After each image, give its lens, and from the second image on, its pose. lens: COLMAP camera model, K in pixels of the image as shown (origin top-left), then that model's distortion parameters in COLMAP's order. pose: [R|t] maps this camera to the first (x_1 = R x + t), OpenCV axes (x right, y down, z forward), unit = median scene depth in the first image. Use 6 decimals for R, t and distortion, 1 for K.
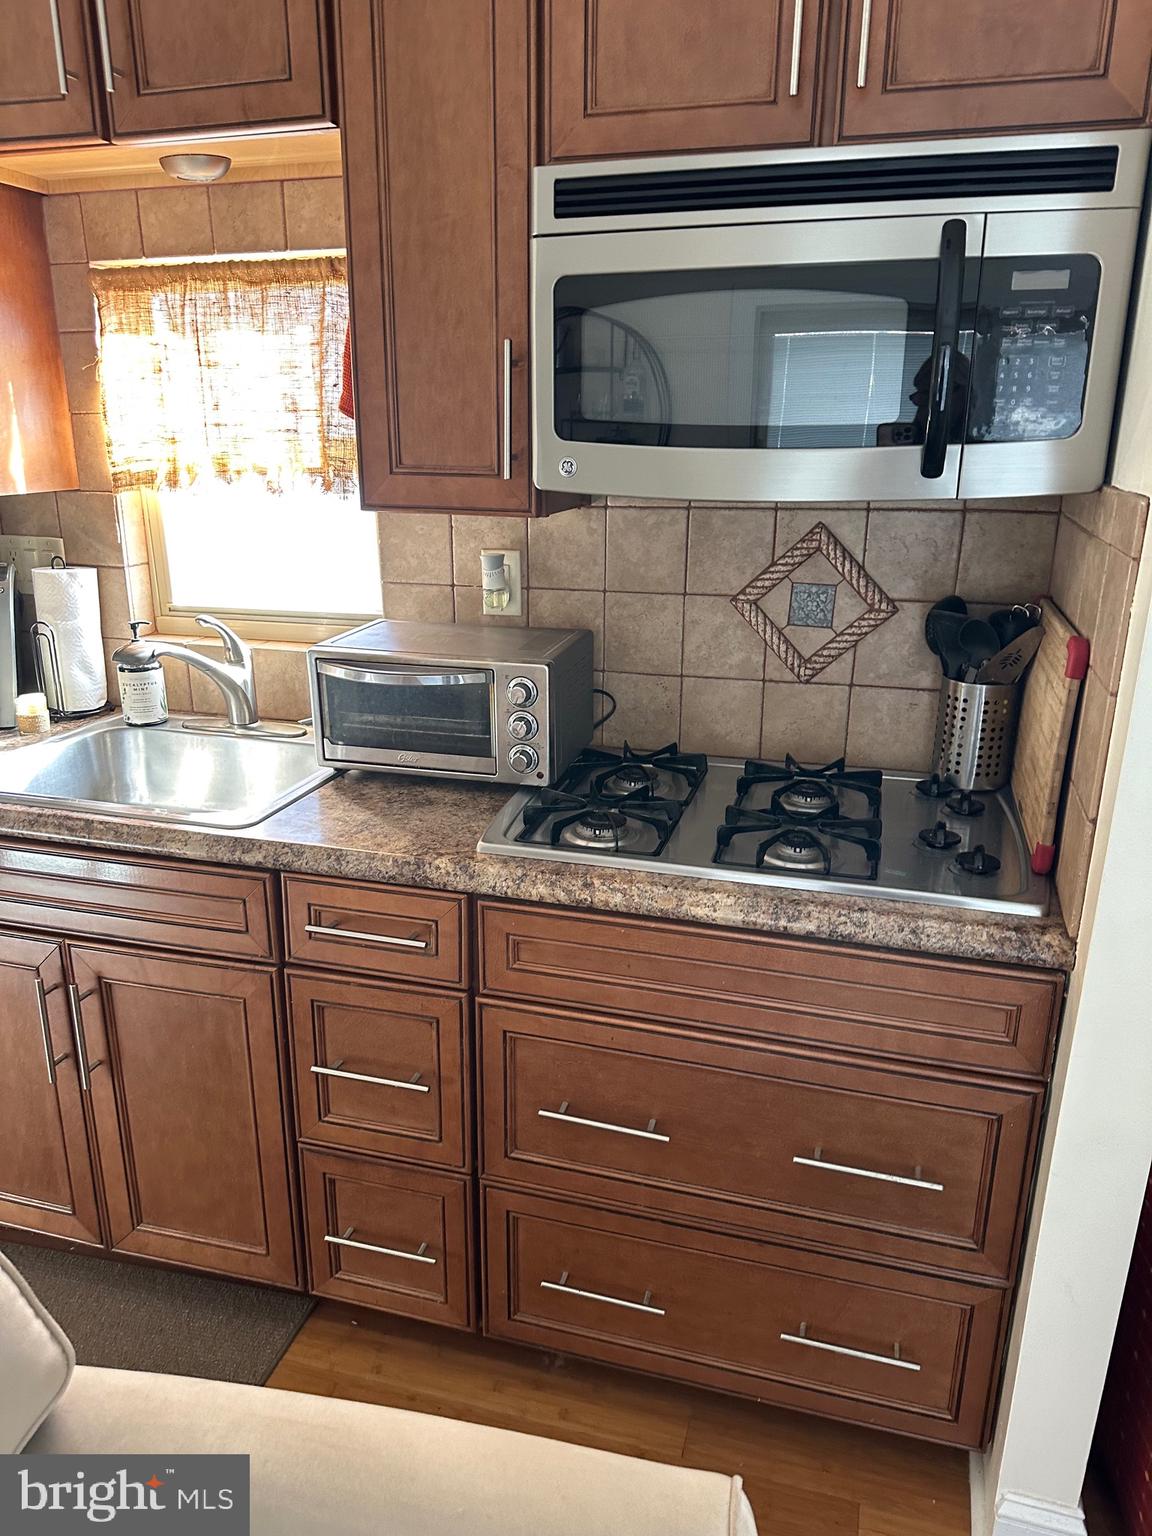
lens RADIAL K [[1227.8, 0, 576.0], [0, 1227.8, 768.0], [0, 0, 1]] dist [0.000082, 0.001530]
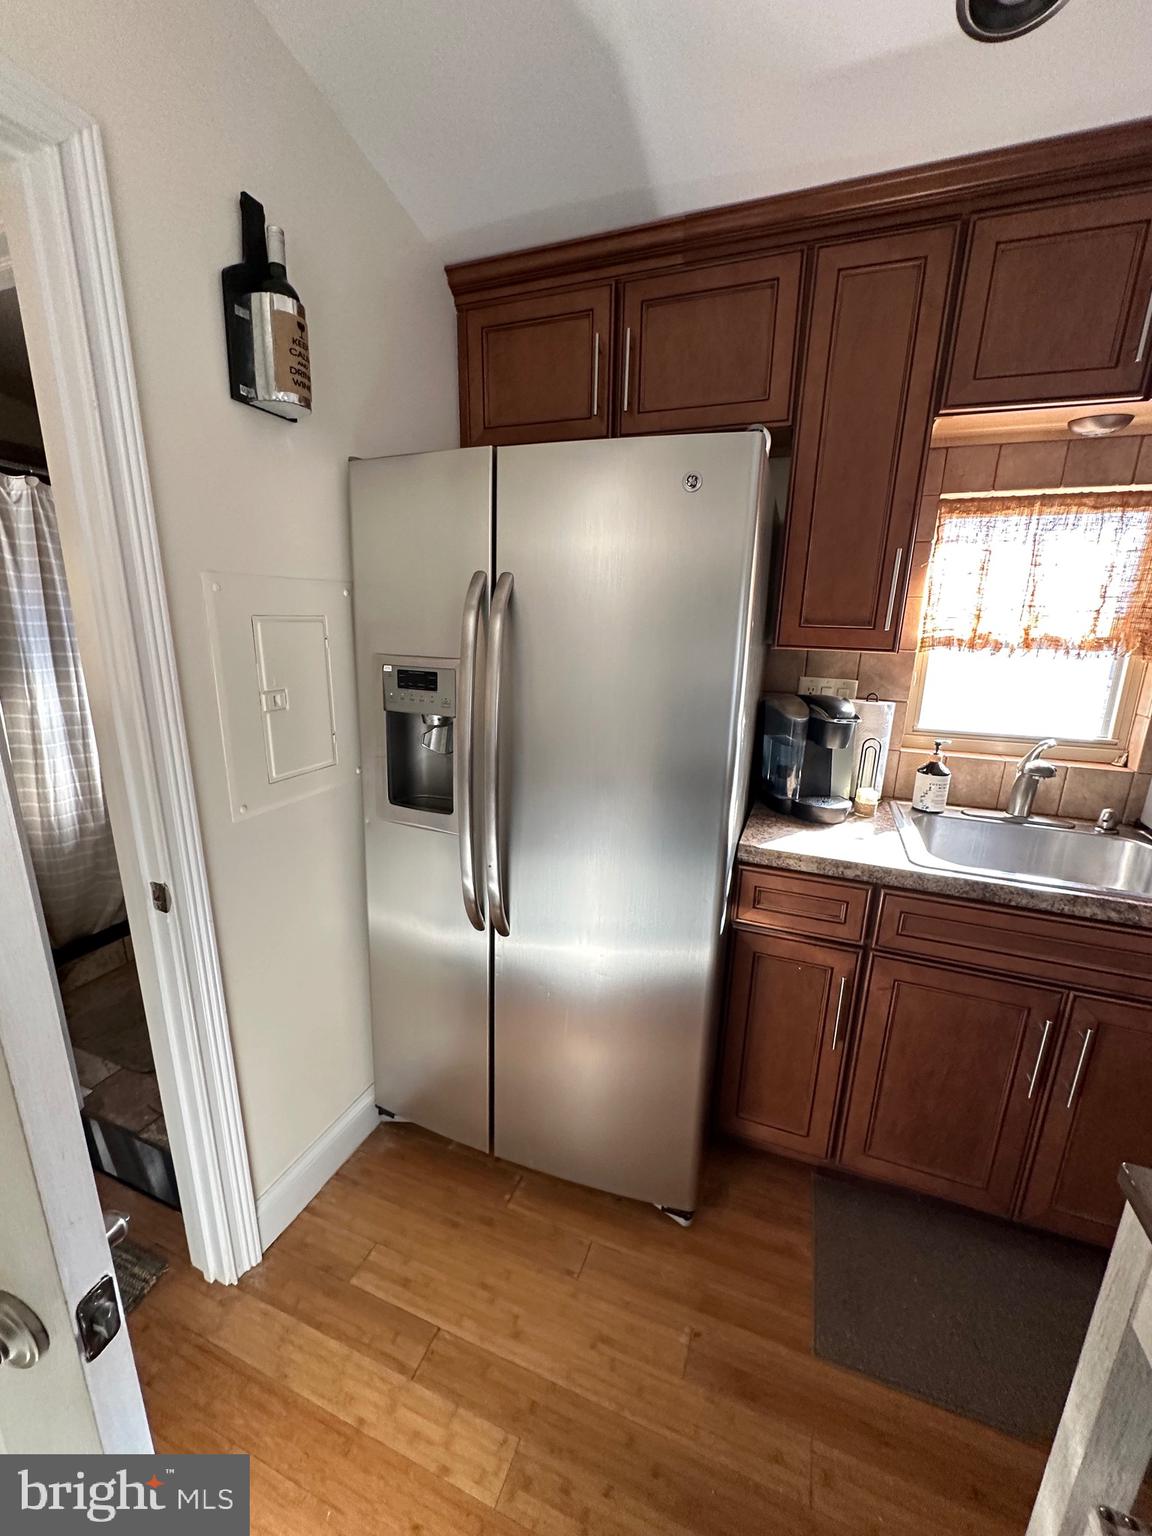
lens RADIAL K [[610.1, 0, 576.0], [0, 610.1, 768.0], [0, 0, 1]] dist [0.000756, 0.000145]
pose [[0.997579, 0.029068, -0.063176, -0.775293], [-0.029264, 0.999569, -0.002187, -0.071133], [0.063086, 0.004030, 0.998000, 0.245261]]
